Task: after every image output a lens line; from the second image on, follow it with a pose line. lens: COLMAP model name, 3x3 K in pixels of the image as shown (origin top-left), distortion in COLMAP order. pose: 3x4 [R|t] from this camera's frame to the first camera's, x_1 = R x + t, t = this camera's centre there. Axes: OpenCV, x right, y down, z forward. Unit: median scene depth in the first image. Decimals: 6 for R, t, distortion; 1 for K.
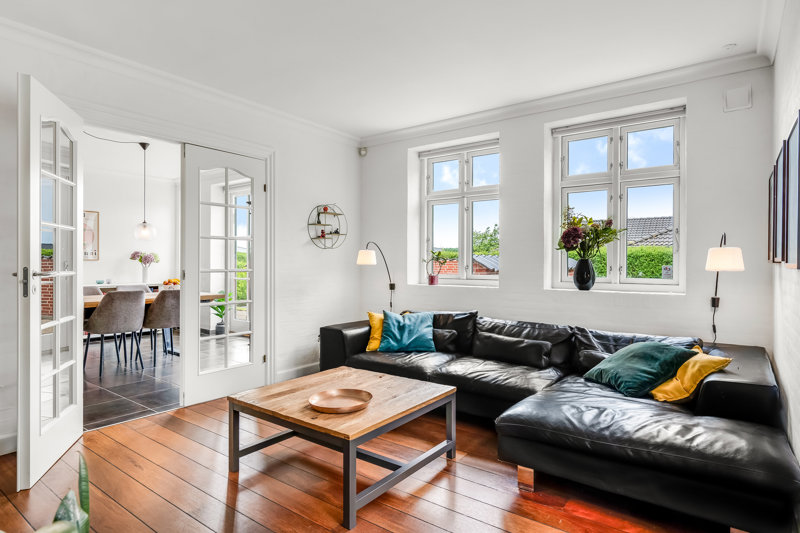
lens RADIAL K [[447.0, 0, 401.2], [0, 447.0, 262.8], [0, 0, 1]] dist [0.002672, 0.002773]
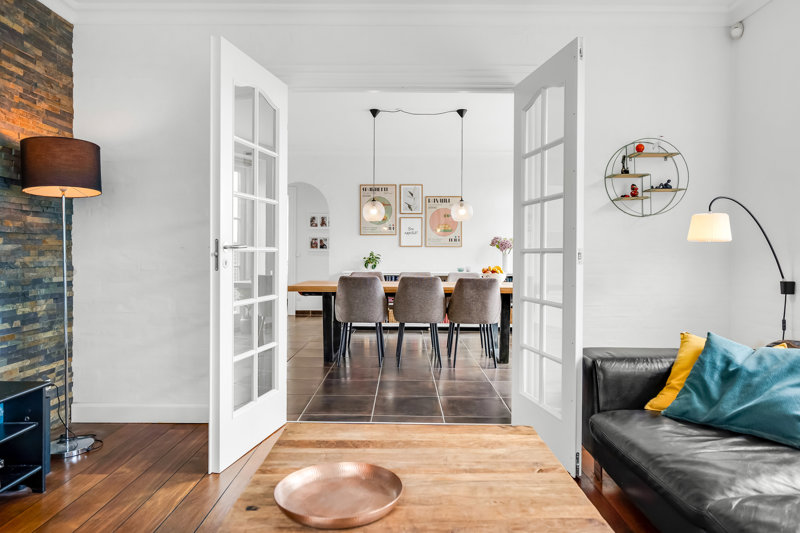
lens RADIAL K [[511.7, 0, 405.3], [0, 511.7, 253.6], [0, 0, 1]] dist [0.002747, 0.005062]
pose [[0.604914, -0.000834, -0.796291, 0.181812], [-0.007616, 0.999948, -0.006833, 0.024748], [0.796255, 0.010197, 0.604876, 0.363494]]
